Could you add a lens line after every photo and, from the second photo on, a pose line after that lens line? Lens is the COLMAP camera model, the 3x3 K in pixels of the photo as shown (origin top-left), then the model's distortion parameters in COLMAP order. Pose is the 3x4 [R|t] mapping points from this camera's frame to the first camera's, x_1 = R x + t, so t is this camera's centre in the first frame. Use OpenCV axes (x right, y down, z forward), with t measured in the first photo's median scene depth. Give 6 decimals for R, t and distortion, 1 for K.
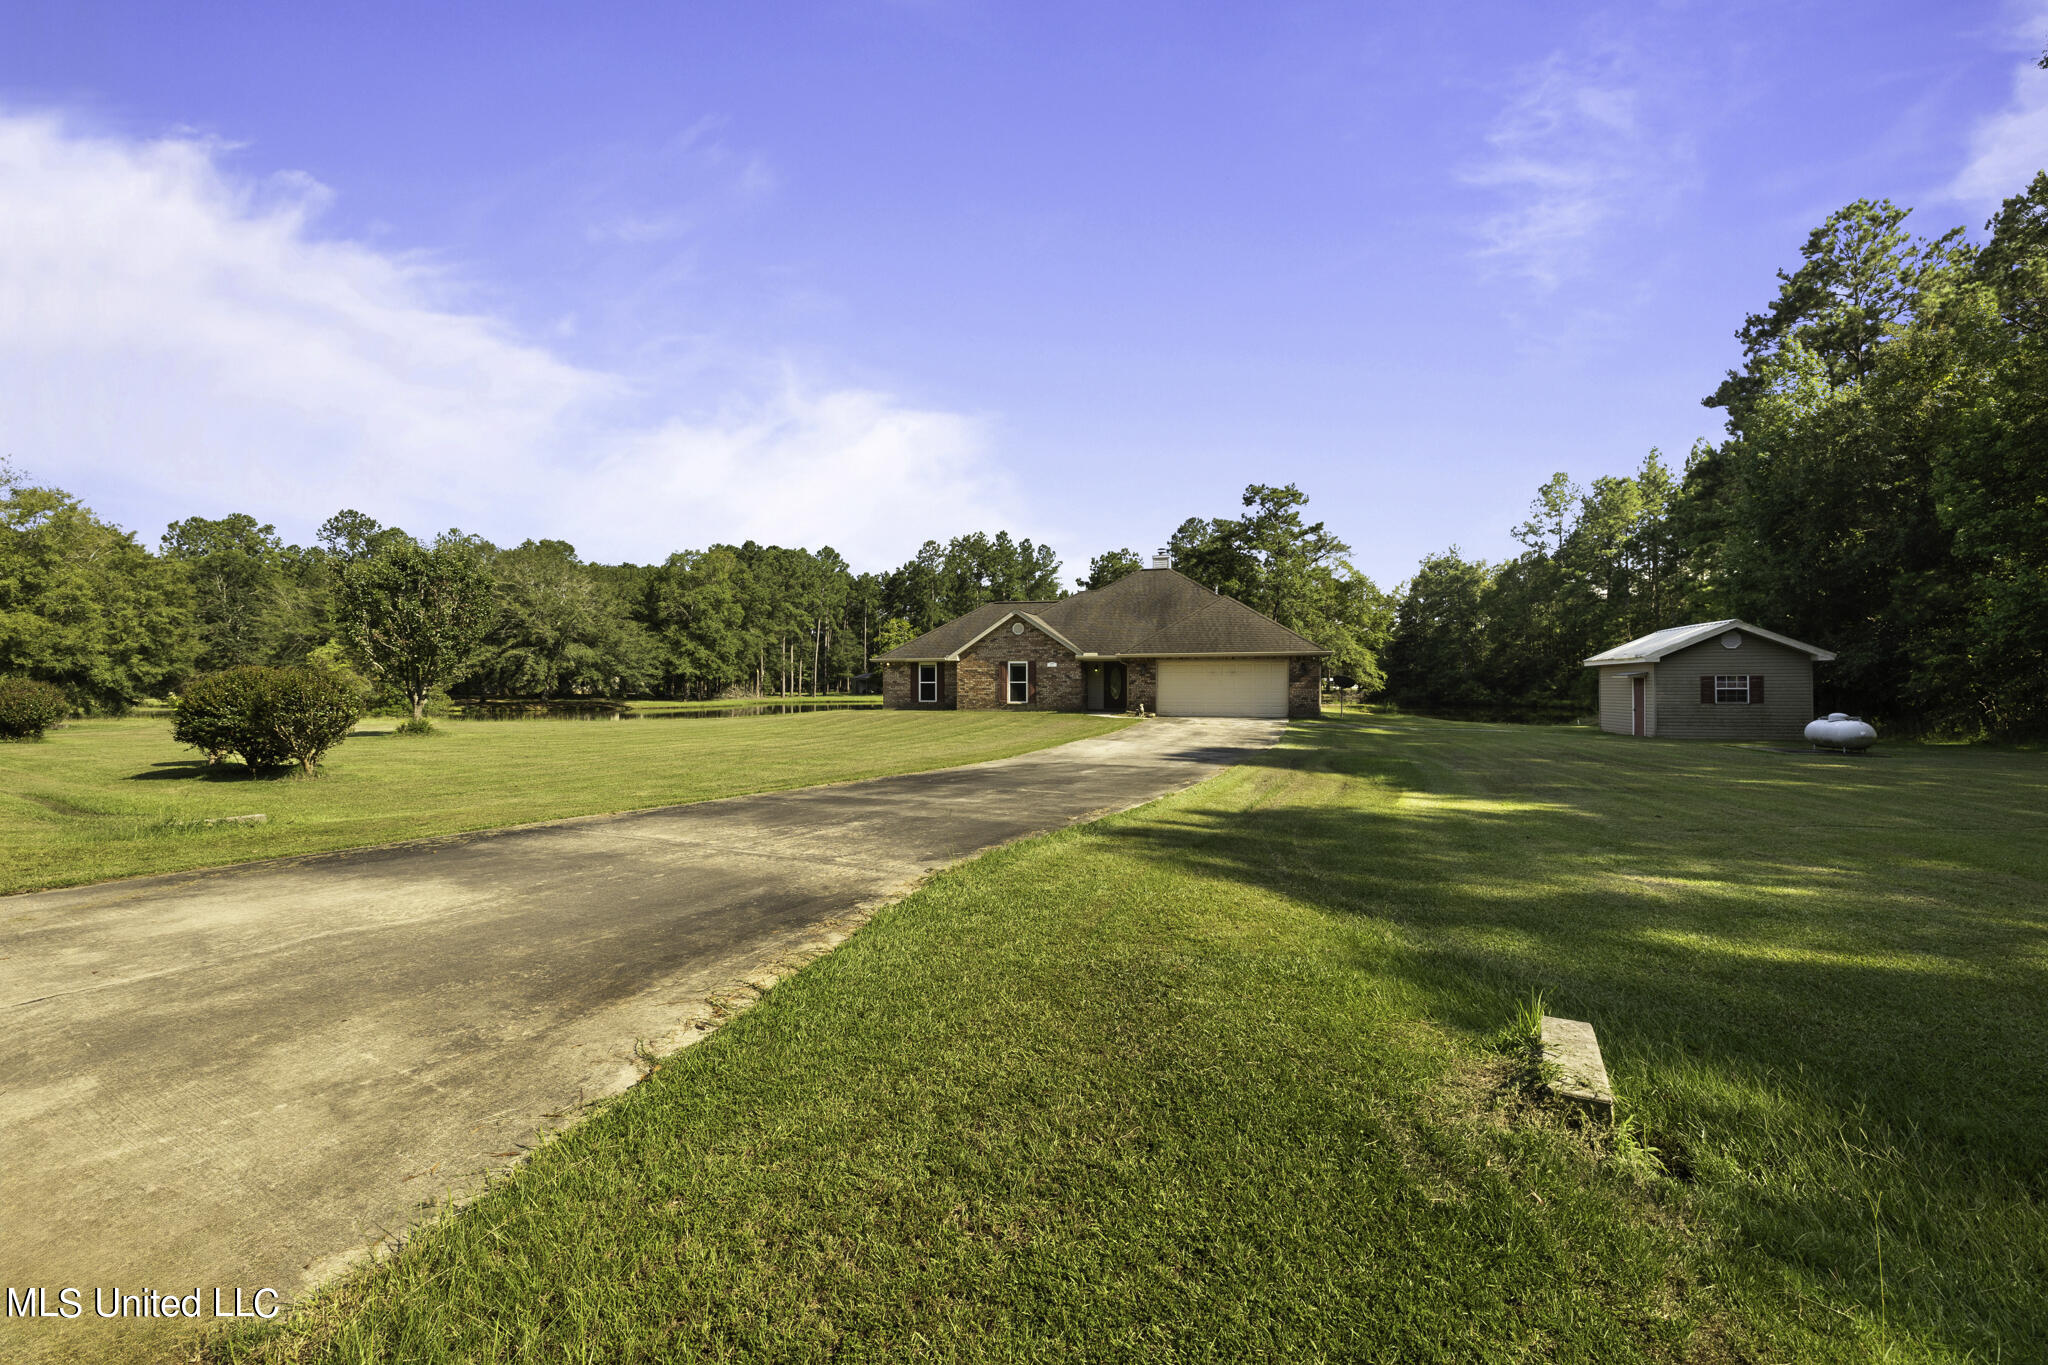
lens RADIAL K [[856.0, 0, 1024.0], [0, 856.0, 682.5], [0, 0, 1]] dist [-0.000041, -0.000004]
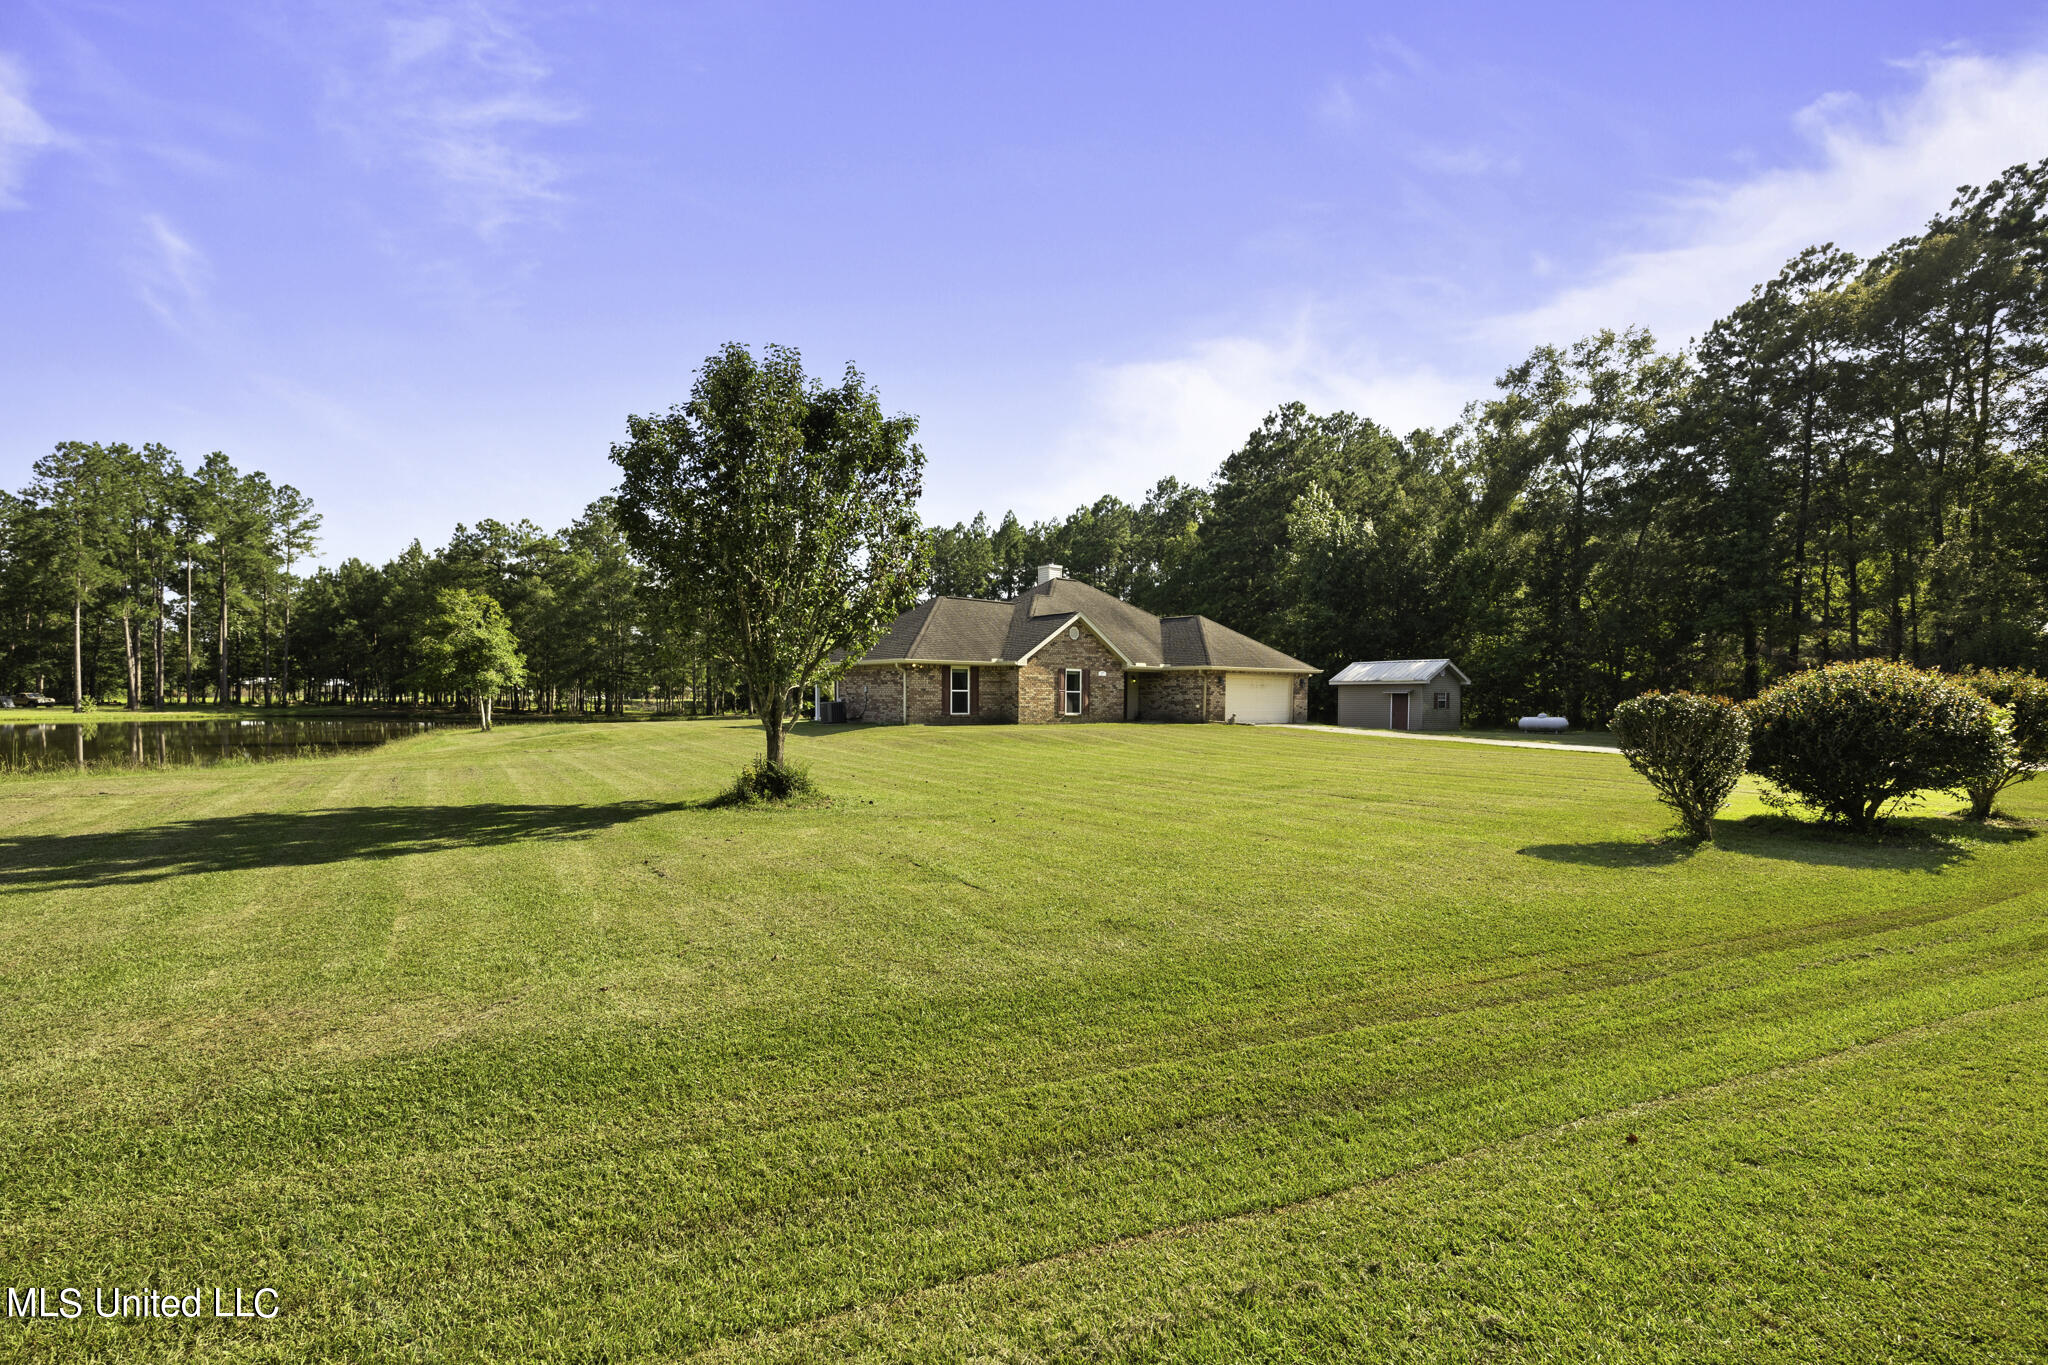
lens RADIAL K [[856.0, 0, 1024.0], [0, 856.0, 682.5], [0, 0, 1]] dist [-0.000041, -0.000004]
pose [[0.582946, 0.017461, 0.812323, -0.776783], [-0.009472, 0.999847, -0.014695, 0.003673], [-0.812456, 0.000872, 0.583022, 0.511152]]
